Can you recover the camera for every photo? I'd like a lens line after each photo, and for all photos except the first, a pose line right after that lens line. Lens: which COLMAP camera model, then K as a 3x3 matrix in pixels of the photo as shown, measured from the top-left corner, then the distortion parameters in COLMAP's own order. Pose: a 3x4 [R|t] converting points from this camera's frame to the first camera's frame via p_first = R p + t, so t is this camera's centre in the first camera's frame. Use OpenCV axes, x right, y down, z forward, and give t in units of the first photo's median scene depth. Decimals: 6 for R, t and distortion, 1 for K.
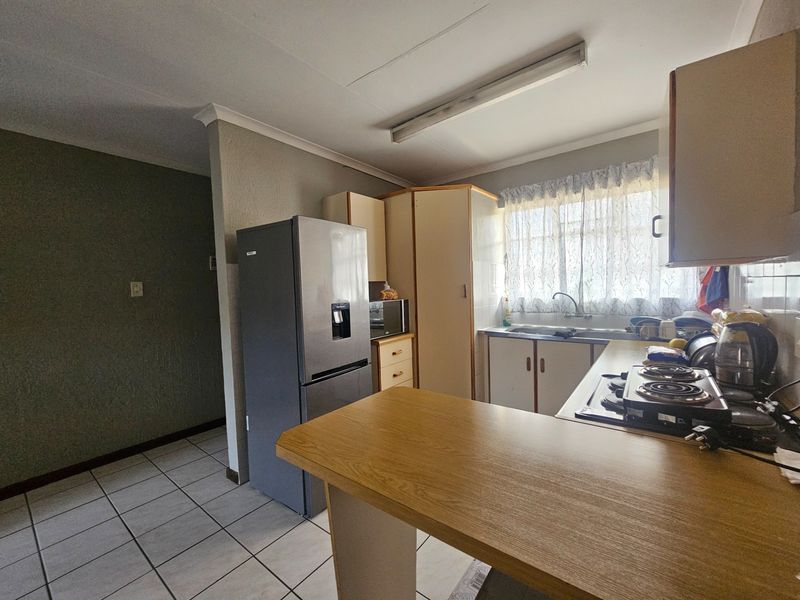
lens RADIAL K [[331.4, 0, 395.2], [0, 331.4, 303.1], [0, 0, 1]] dist [0.005850, 0.000141]
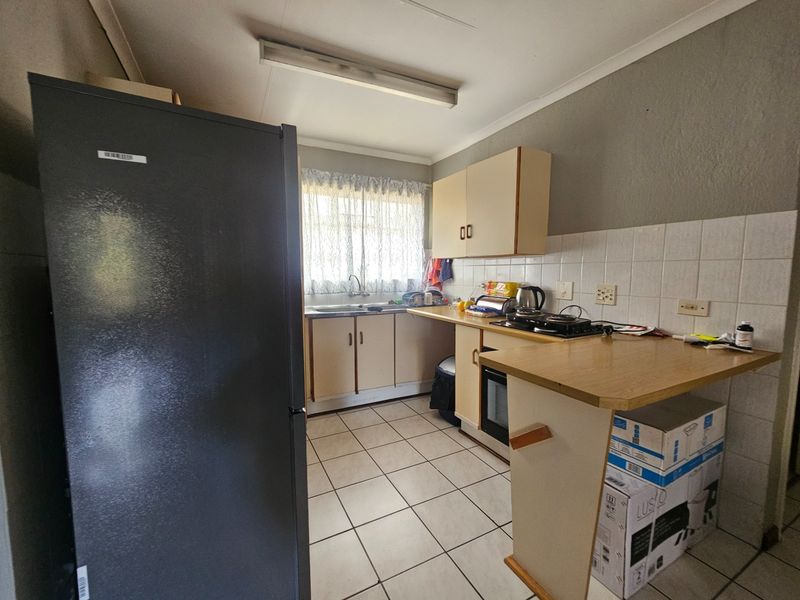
lens RADIAL K [[331.4, 0, 395.3], [0, 331.4, 299.9], [0, 0, 1]] dist [0.005850, 0.000141]
pose [[0.421023, -0.050098, 0.905665, -0.512761], [0.030966, 0.998685, 0.040848, 0.014038], [-0.906521, 0.010847, 0.422021, 0.400953]]
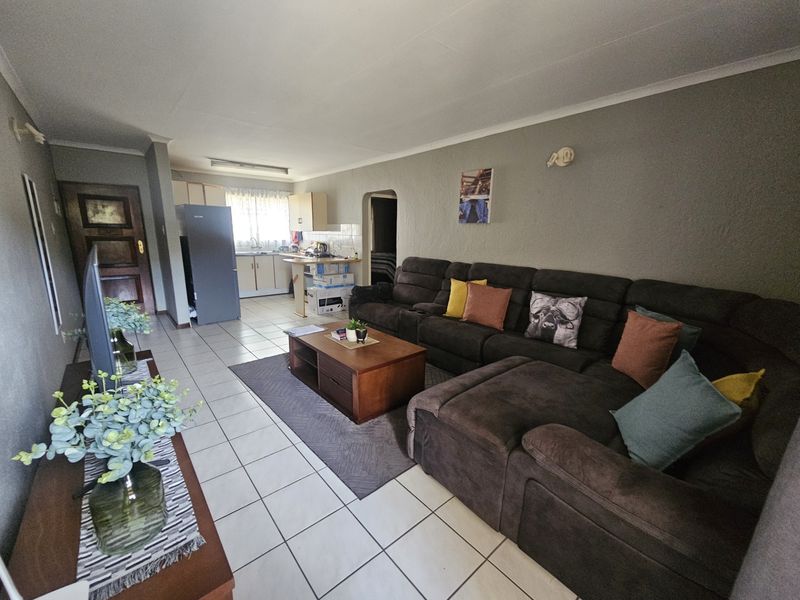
lens RADIAL K [[331.4, 0, 398.6], [0, 331.4, 305.5], [0, 0, 1]] dist [0.005850, 0.000141]
pose [[0.192131, -0.175844, 0.965487, -1.864749], [0.027696, 0.984396, 0.173776, 0.070341], [-0.980978, -0.006647, 0.194004, -0.581376]]
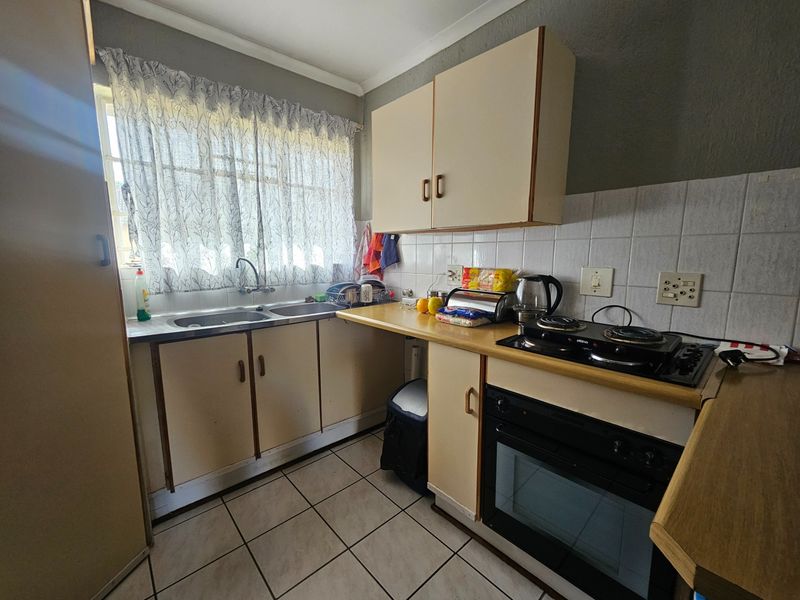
lens RADIAL K [[331.4, 0, 392.8], [0, 331.4, 300.1], [0, 0, 1]] dist [0.005850, 0.000141]
pose [[0.178721, -0.109470, 0.977791, -0.144000], [0.043754, 0.993692, 0.103253, -0.002474], [-0.982926, 0.024329, 0.182384, 0.595889]]
